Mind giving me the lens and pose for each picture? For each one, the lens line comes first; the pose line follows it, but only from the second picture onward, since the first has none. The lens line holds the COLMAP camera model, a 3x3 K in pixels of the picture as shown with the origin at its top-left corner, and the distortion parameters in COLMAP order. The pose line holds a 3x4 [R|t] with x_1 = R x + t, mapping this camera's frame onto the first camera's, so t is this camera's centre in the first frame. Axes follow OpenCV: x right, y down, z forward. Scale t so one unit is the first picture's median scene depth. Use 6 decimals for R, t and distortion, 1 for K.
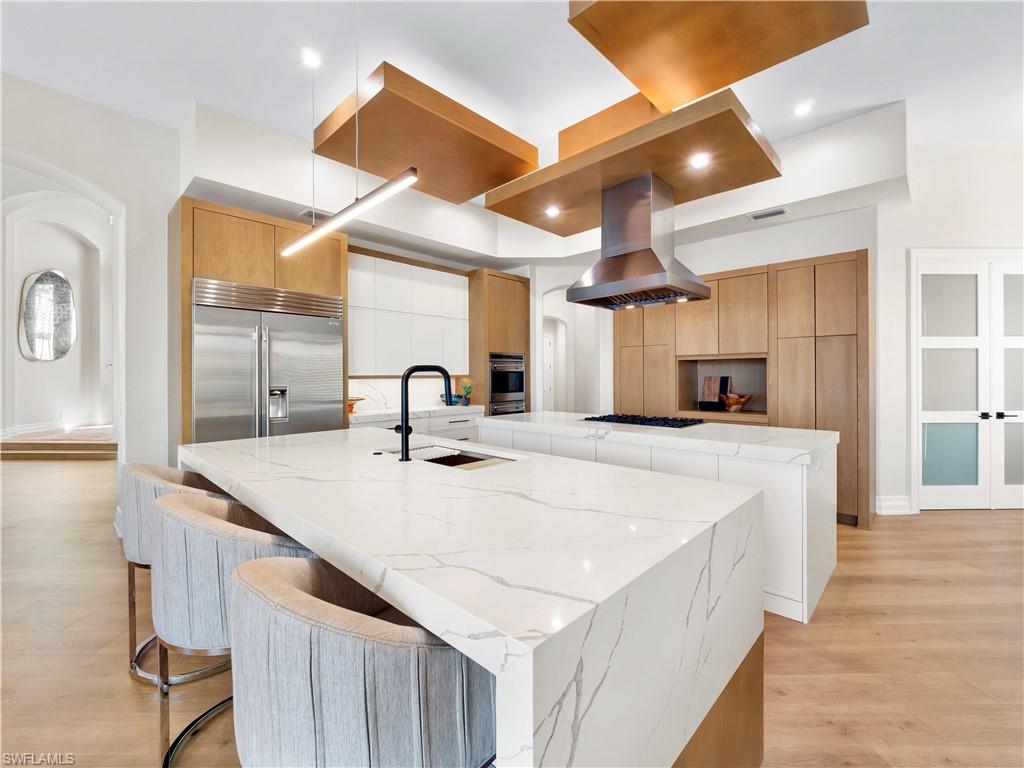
lens RADIAL K [[442.2, 0, 500.3], [0, 442.2, 374.3], [0, 0, 1]] dist [-0.002031, -0.003876]
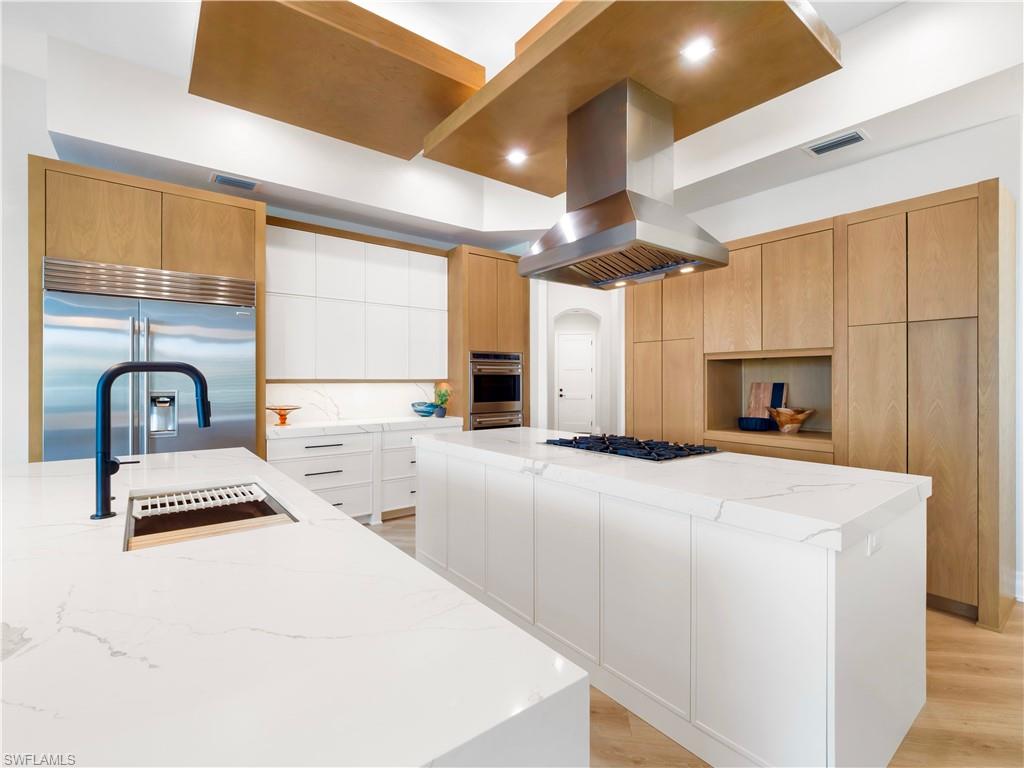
lens RADIAL K [[480.6, 0, 501.3], [0, 480.6, 378.9], [0, 0, 1]] dist [-0.009514, 0.003672]
pose [[0.990115, 0.004364, -0.140188, 0.206040], [-0.004384, 0.999990, 0.000168, 0.000731], [0.140188, 0.000448, 0.990125, 0.204817]]
